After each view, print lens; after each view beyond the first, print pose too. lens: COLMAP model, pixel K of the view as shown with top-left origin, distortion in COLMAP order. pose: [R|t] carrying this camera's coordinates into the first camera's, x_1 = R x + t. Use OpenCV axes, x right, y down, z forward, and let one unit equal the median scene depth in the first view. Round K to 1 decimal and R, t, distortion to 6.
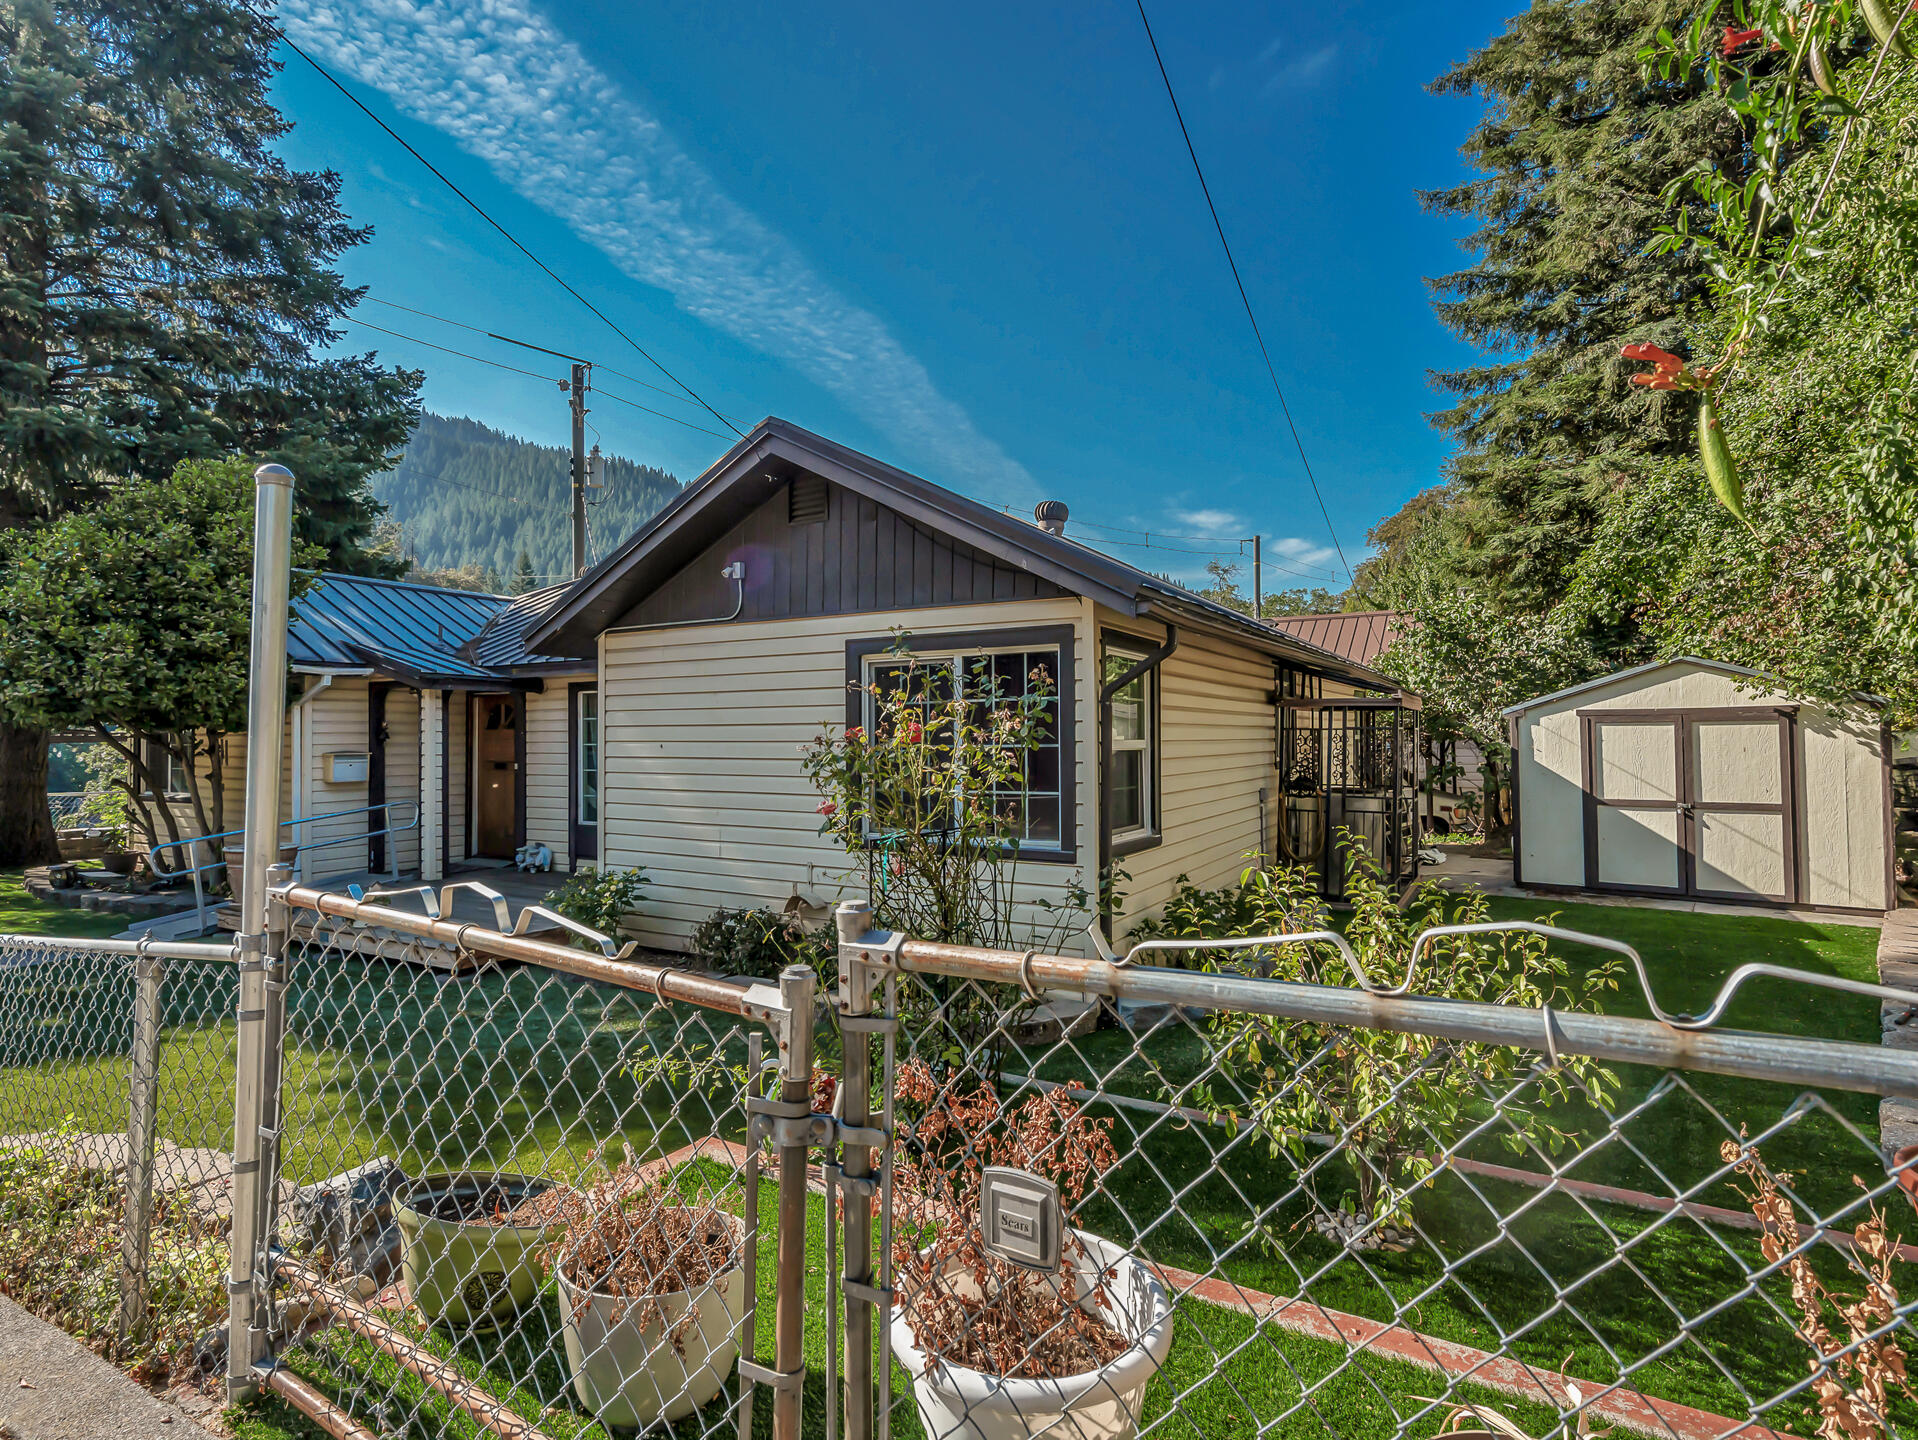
lens RADIAL K [[972.2, 0, 944.2], [0, 972.2, 708.2], [0, 0, 1]] dist [-0.002265, 0.000714]
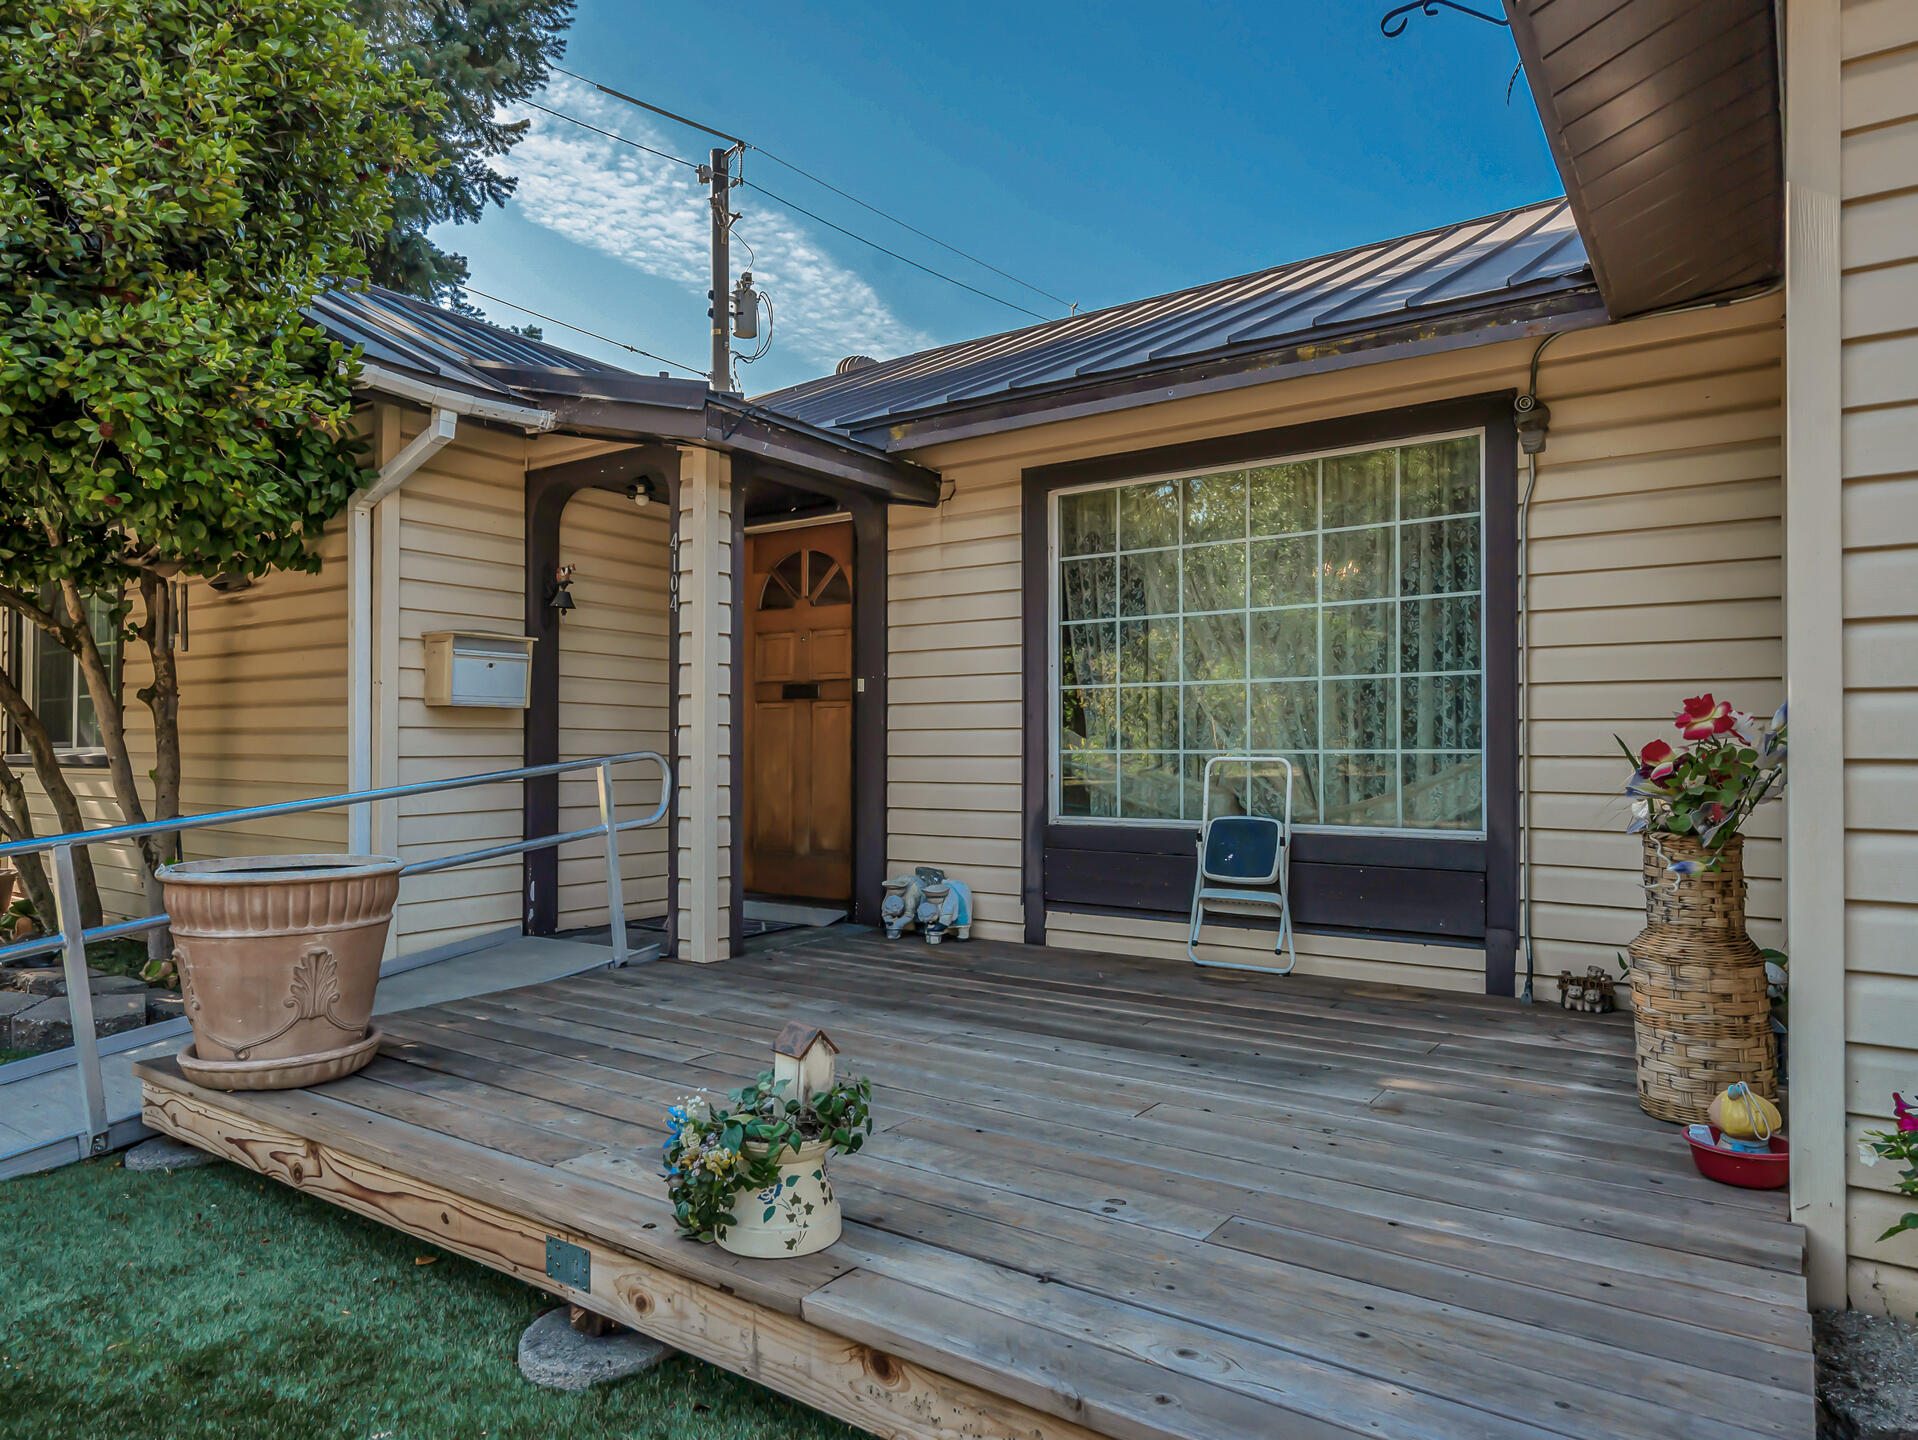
lens RADIAL K [[1130.8, 0, 967.8], [0, 1130.8, 741.2], [0, 0, 1]] dist [0.001422, 0.000727]
pose [[0.998999, 0.013479, -0.042649, -0.399863], [-0.012932, 0.999831, 0.013076, 0.082116], [0.042818, -0.012511, 0.999005, 0.551977]]
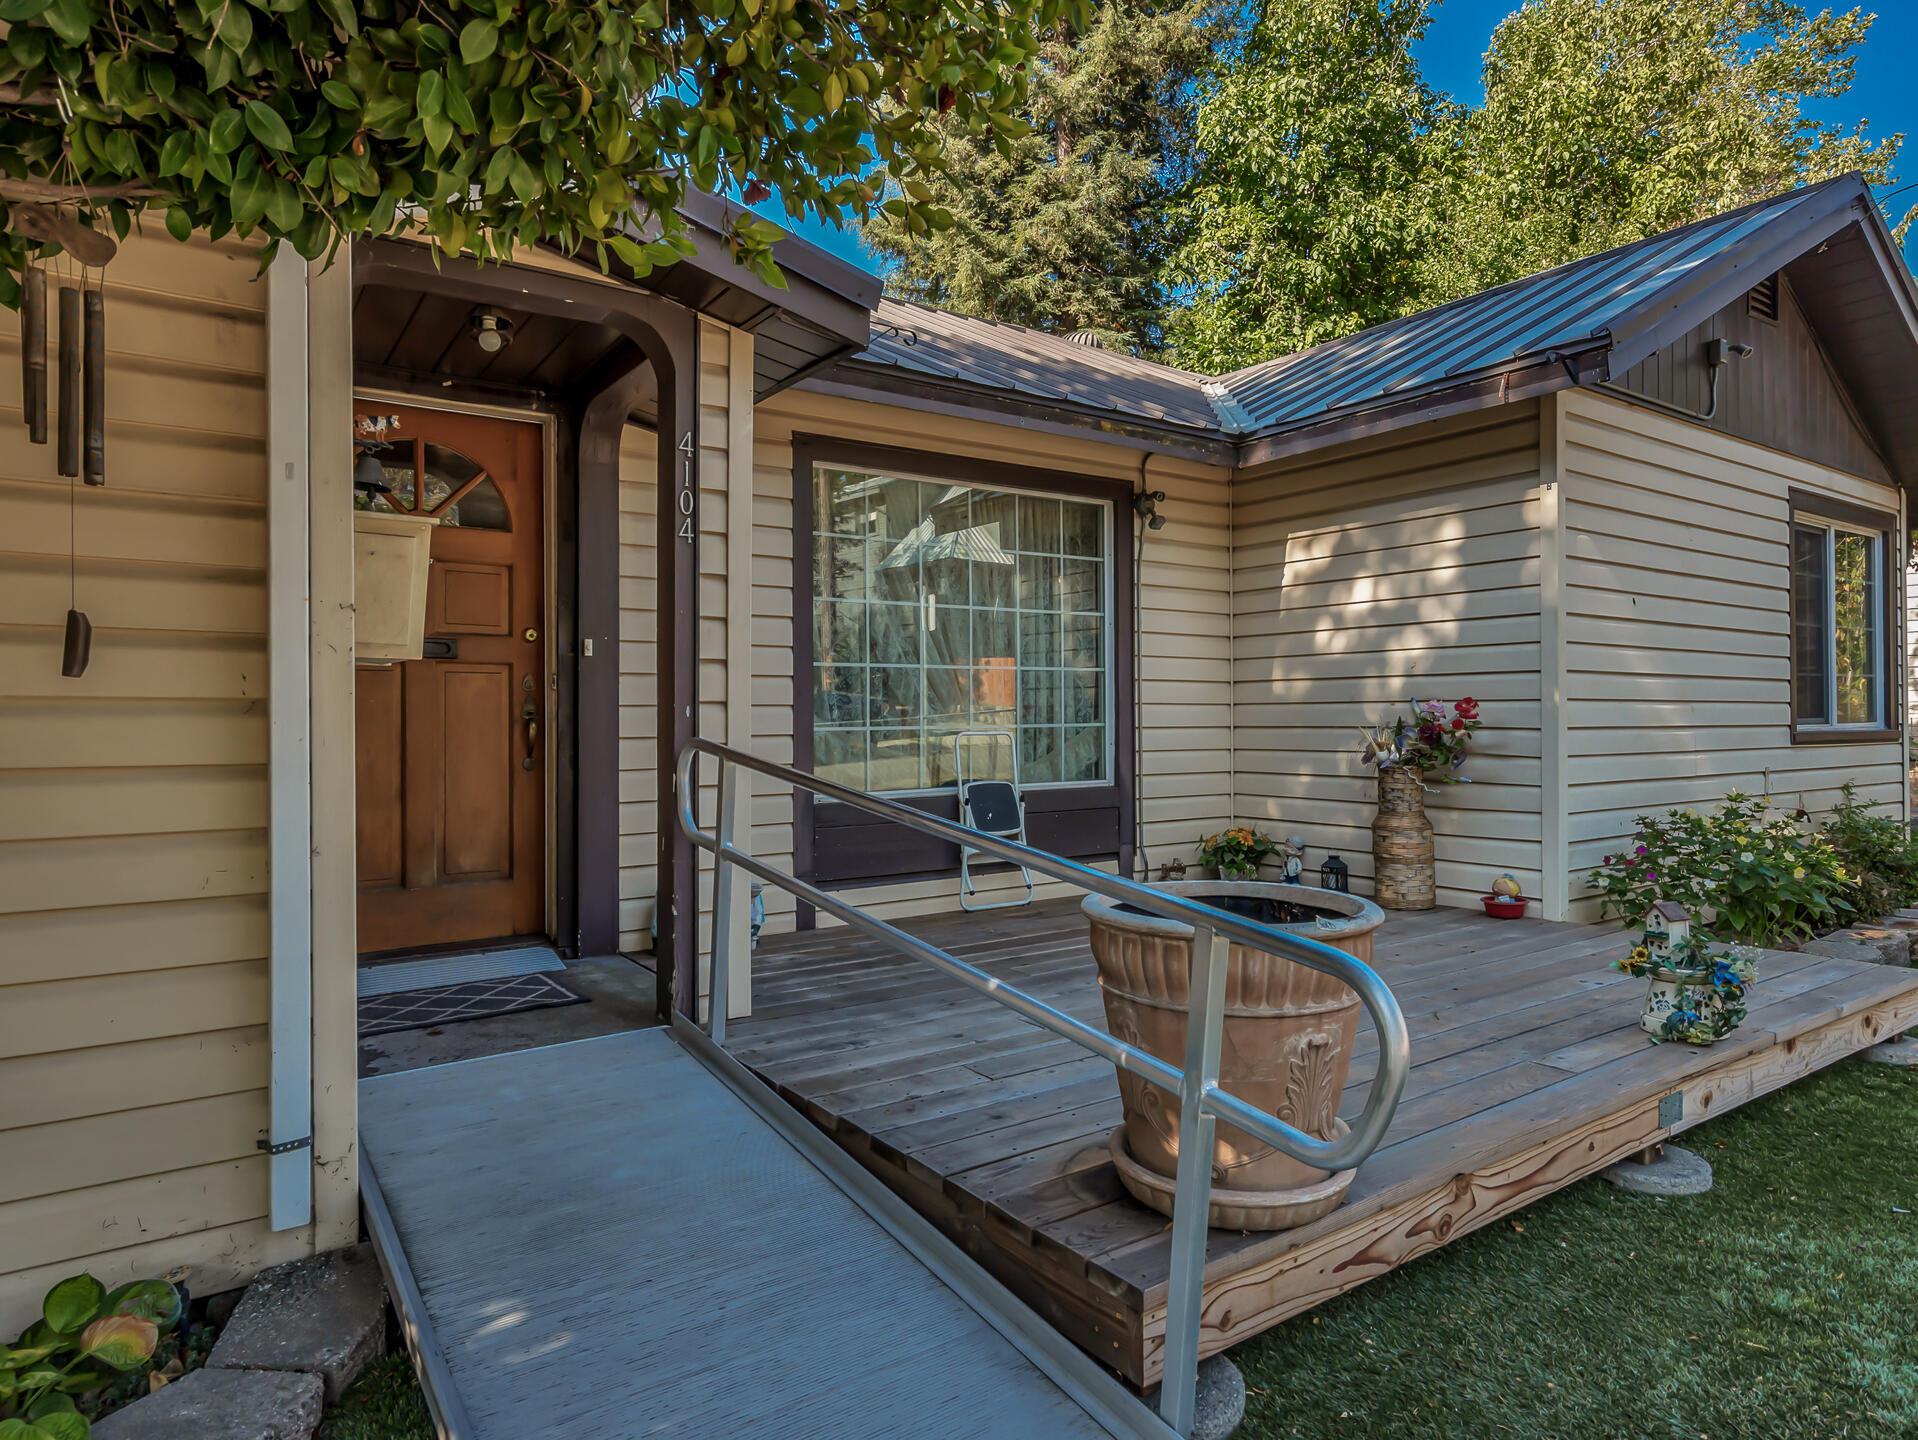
lens RADIAL K [[1124.5, 0, 959.0], [0, 1124.5, 720.0], [0, 0, 1]] dist [-0.002209, -0.000555]
pose [[0.410215, 0.006814, 0.911964, -0.787755], [-0.019270, 0.999814, 0.001198, 0.086909], [-0.911785, -0.018065, 0.410270, 0.789703]]
